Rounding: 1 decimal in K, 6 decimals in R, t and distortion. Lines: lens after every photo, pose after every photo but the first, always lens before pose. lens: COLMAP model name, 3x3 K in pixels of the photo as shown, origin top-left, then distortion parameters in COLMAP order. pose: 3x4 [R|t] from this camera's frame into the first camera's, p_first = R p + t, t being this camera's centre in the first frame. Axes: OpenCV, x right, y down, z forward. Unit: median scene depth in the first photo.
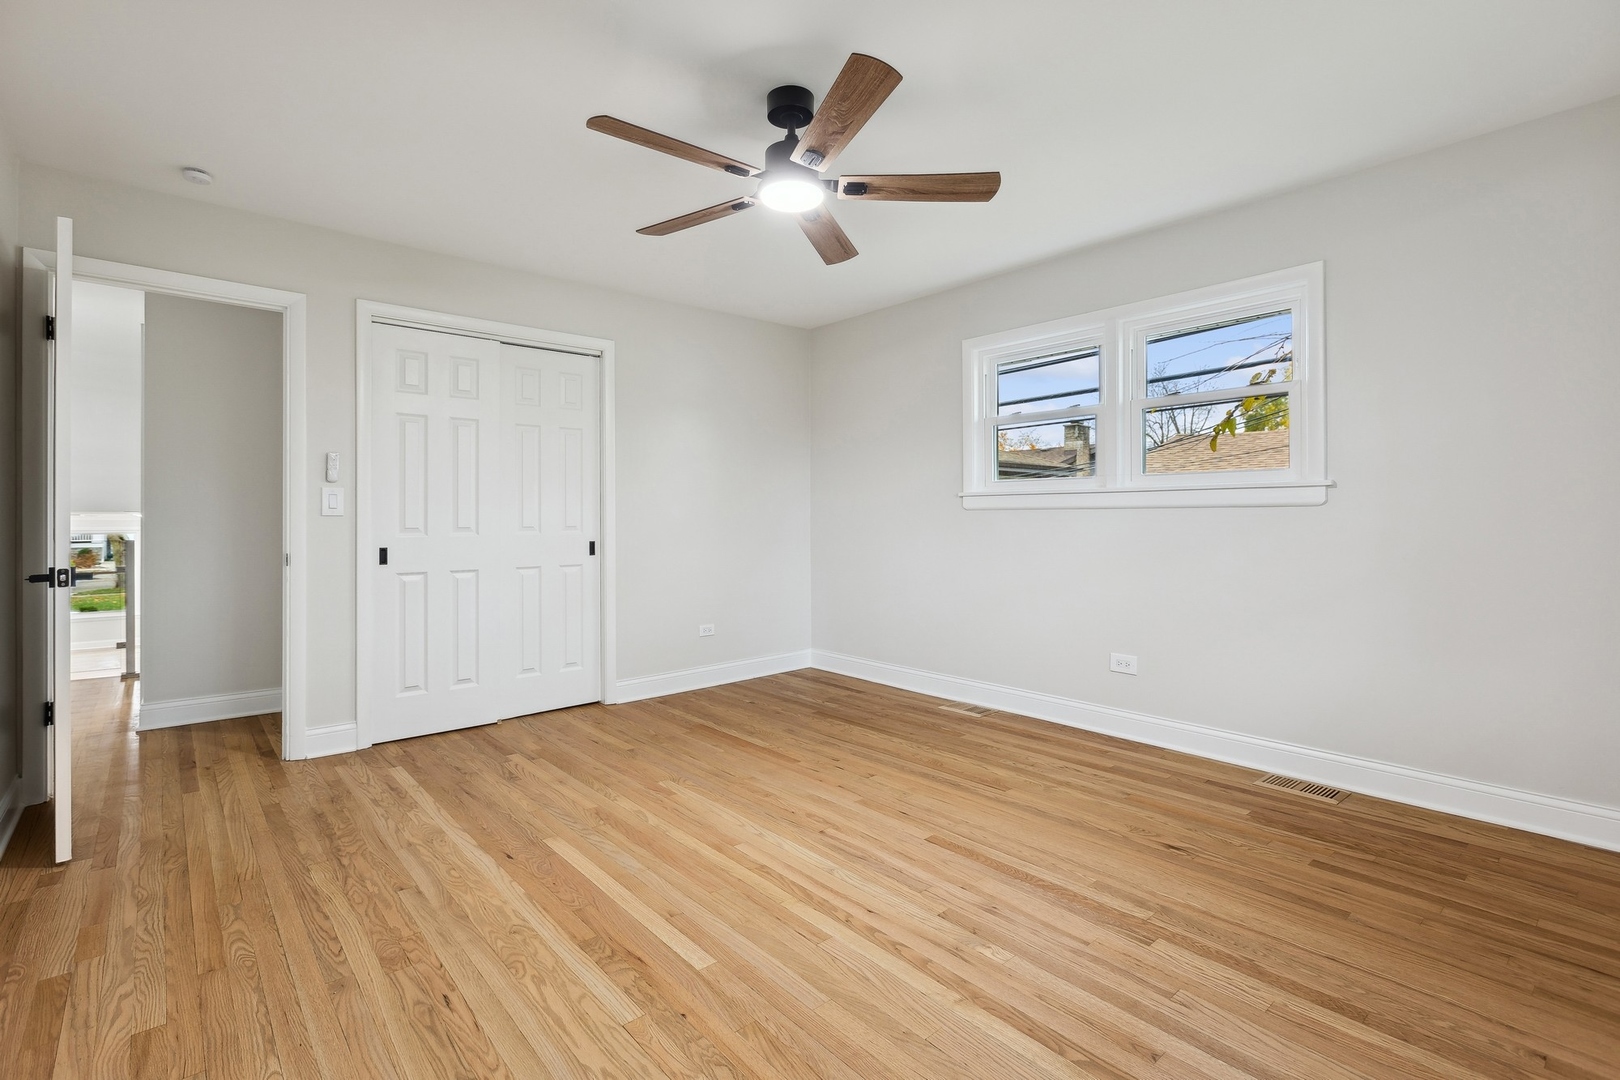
lens RADIAL K [[737.4, 0, 803.7], [0, 737.4, 512.8], [0, 0, 1]] dist [-0.000207, -0.001015]
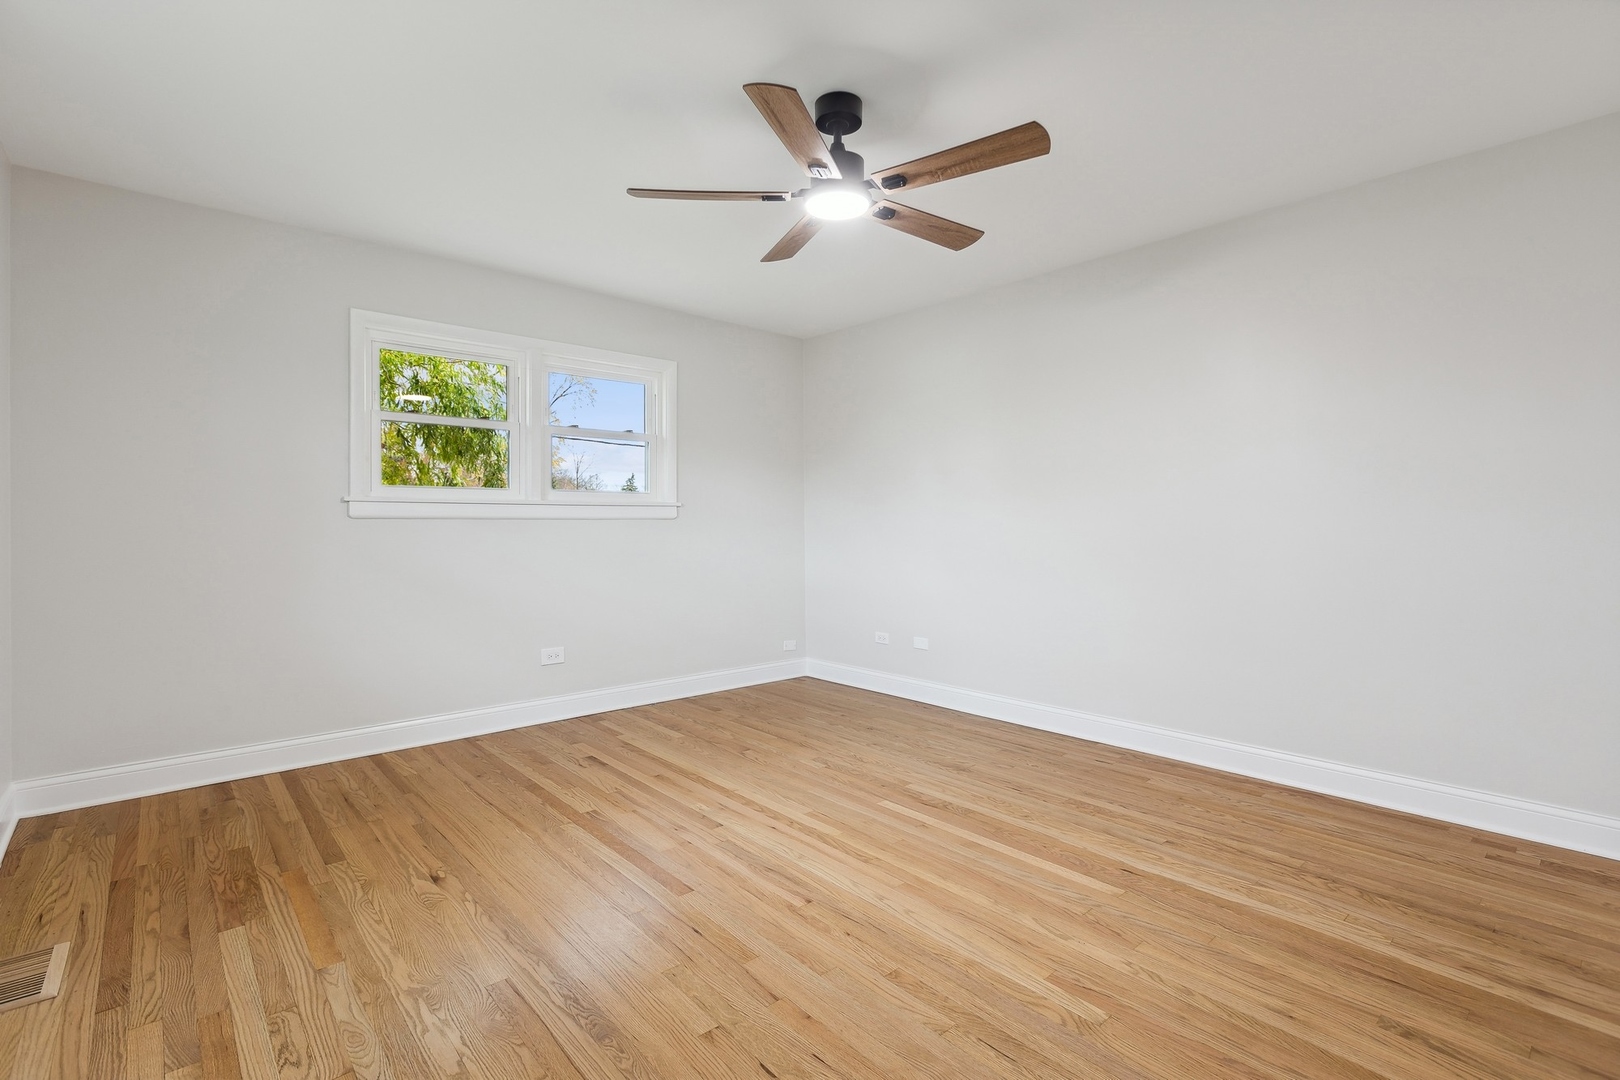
lens RADIAL K [[737.4, 0, 803.7], [0, 737.4, 512.8], [0, 0, 1]] dist [-0.000207, -0.001015]
pose [[-0.999962, 0.003596, -0.007973, 0.038661], [0.003739, 0.999831, -0.018013, 0.005091], [0.007907, -0.018042, -0.999806, 1.996066]]
